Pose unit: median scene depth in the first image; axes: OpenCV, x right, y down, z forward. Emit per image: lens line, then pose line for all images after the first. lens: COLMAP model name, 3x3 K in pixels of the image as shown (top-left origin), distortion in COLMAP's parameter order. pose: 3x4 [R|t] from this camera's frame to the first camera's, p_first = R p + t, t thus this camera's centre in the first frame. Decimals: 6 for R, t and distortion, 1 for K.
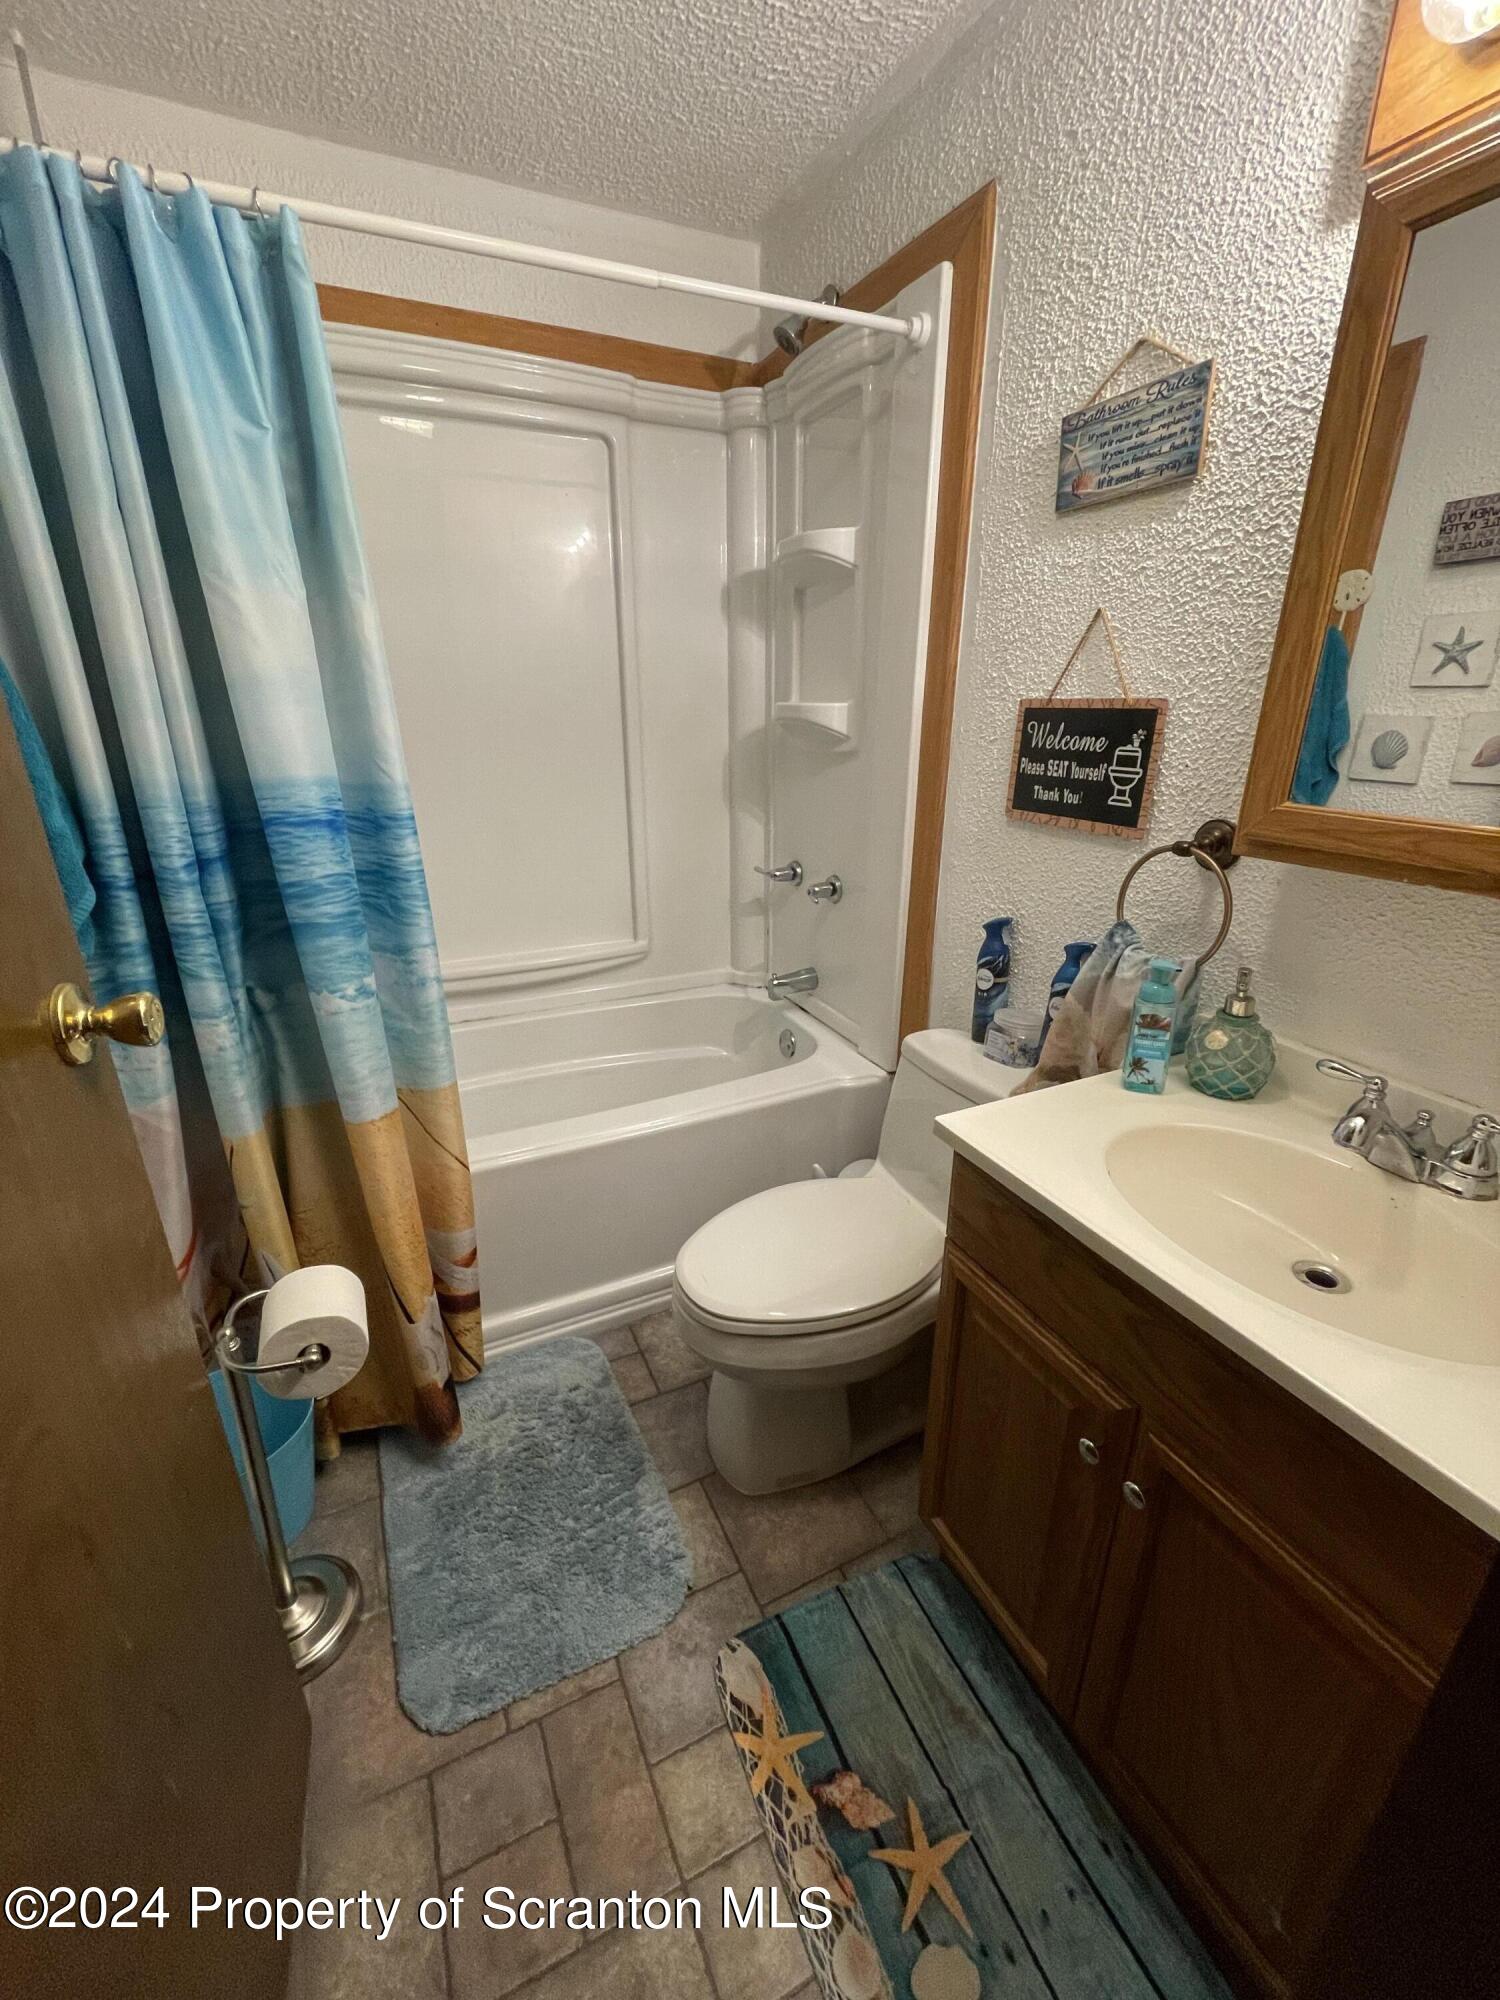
lens RADIAL K [[811.8, 0, 749.0], [0, 811.8, 998.2], [0, 0, 1]] dist [-0.002319, 0.000009]
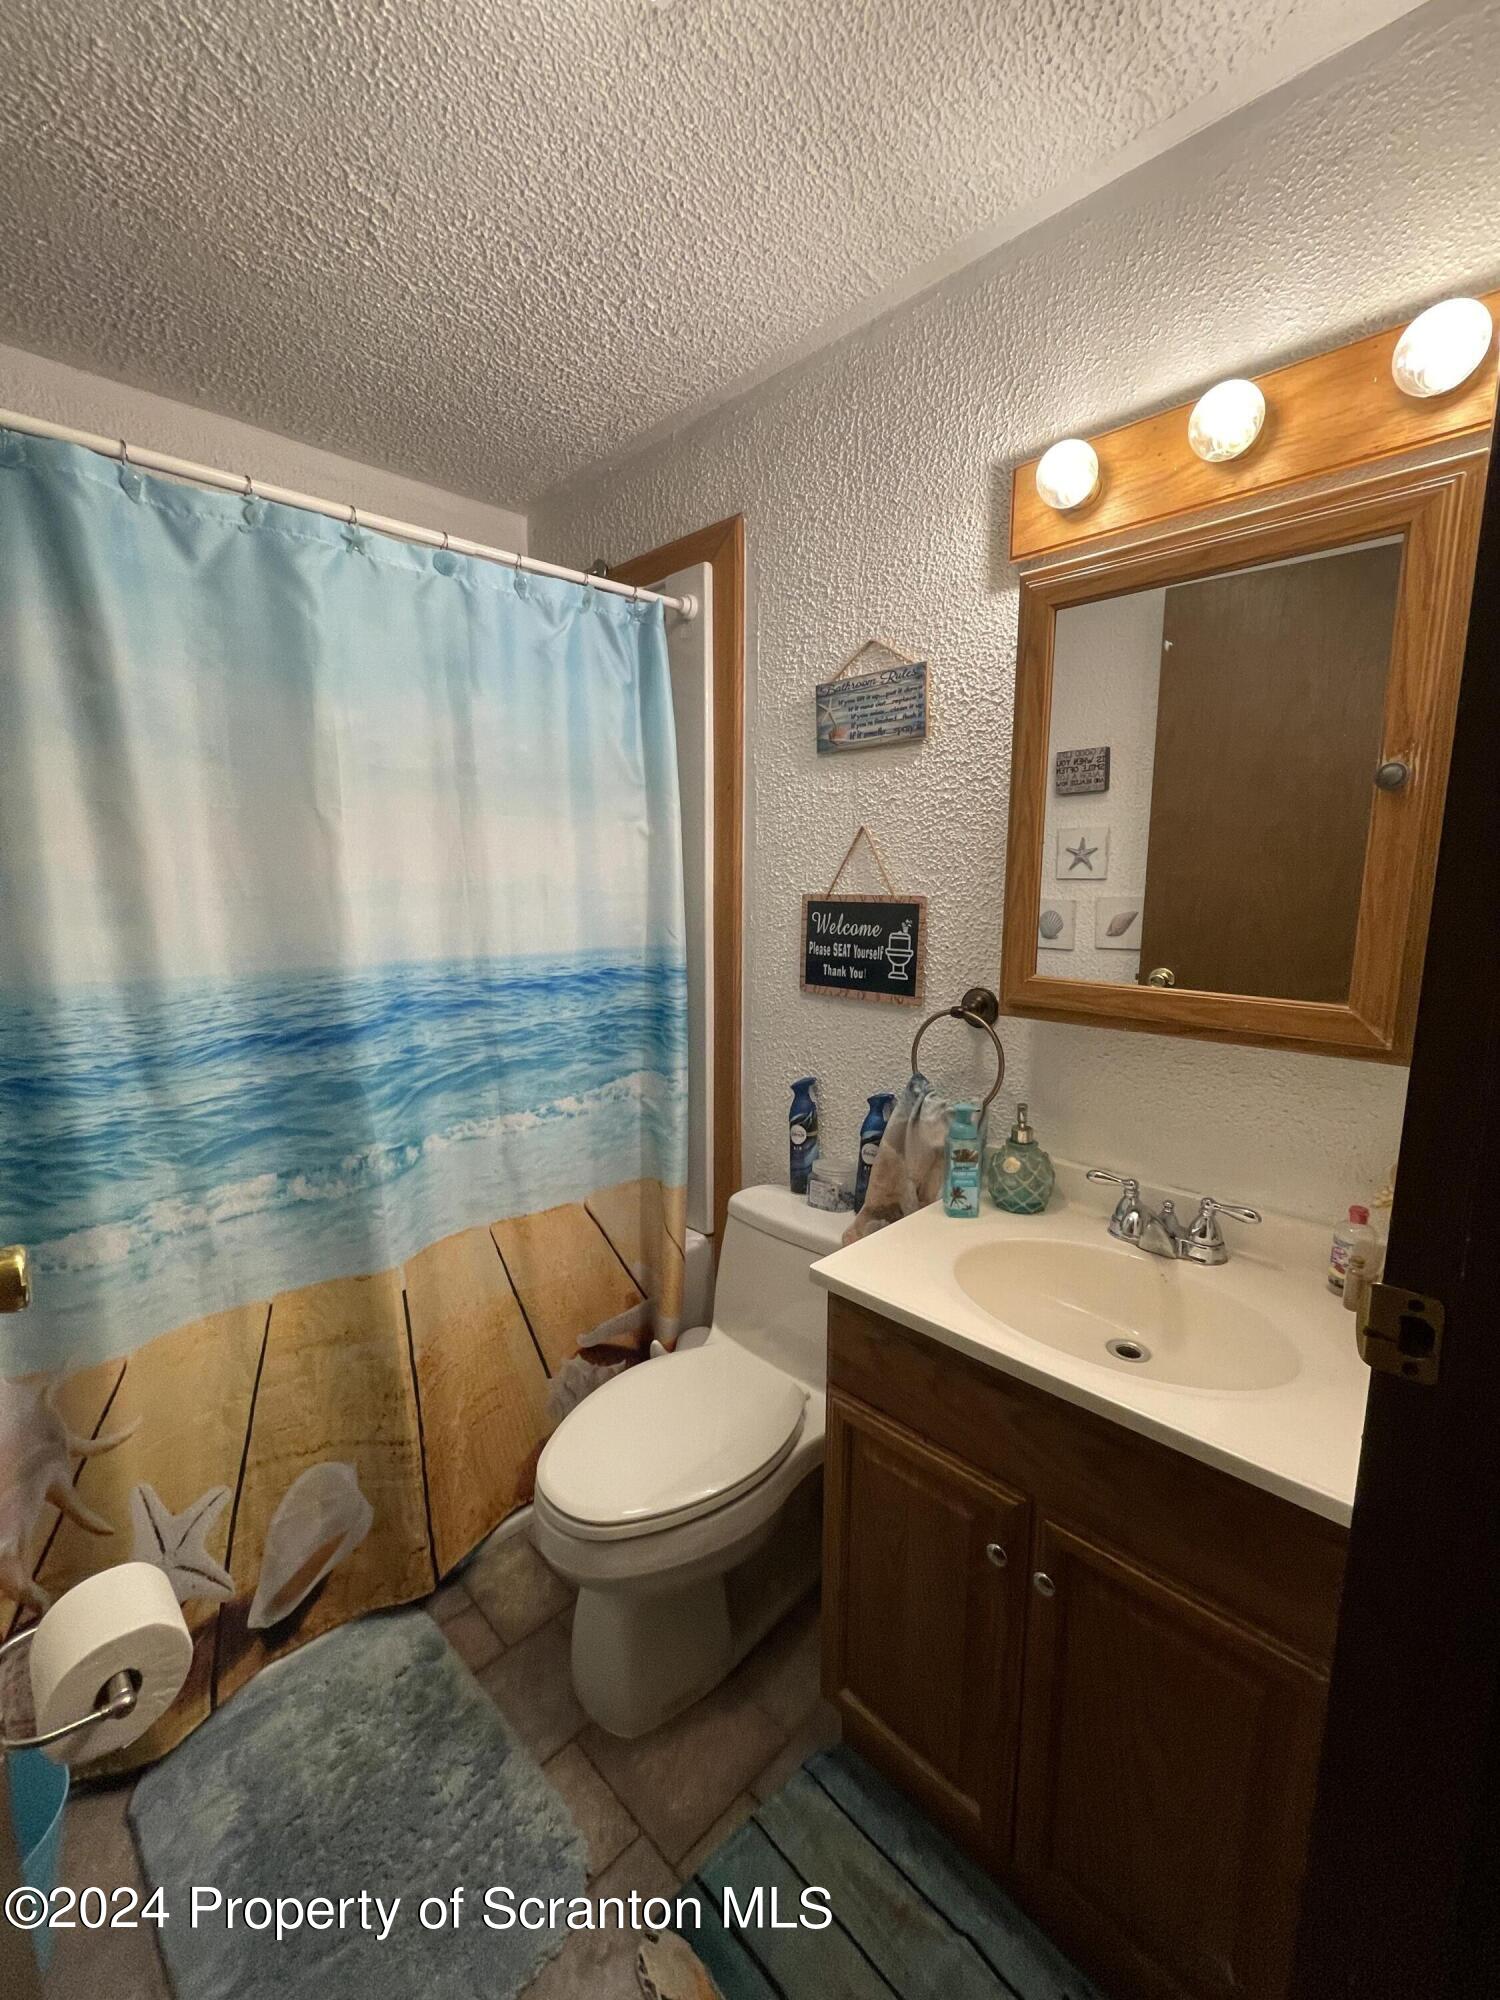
lens RADIAL K [[811.8, 0, 750.6], [0, 811.8, 1001.6], [0, 0, 1]] dist [-0.002319, 0.000009]
pose [[0.945088, -0.048744, 0.323161, -0.156034], [0.112376, 0.976990, -0.181277, -0.010088], [-0.306889, 0.207639, 0.928819, -0.055645]]
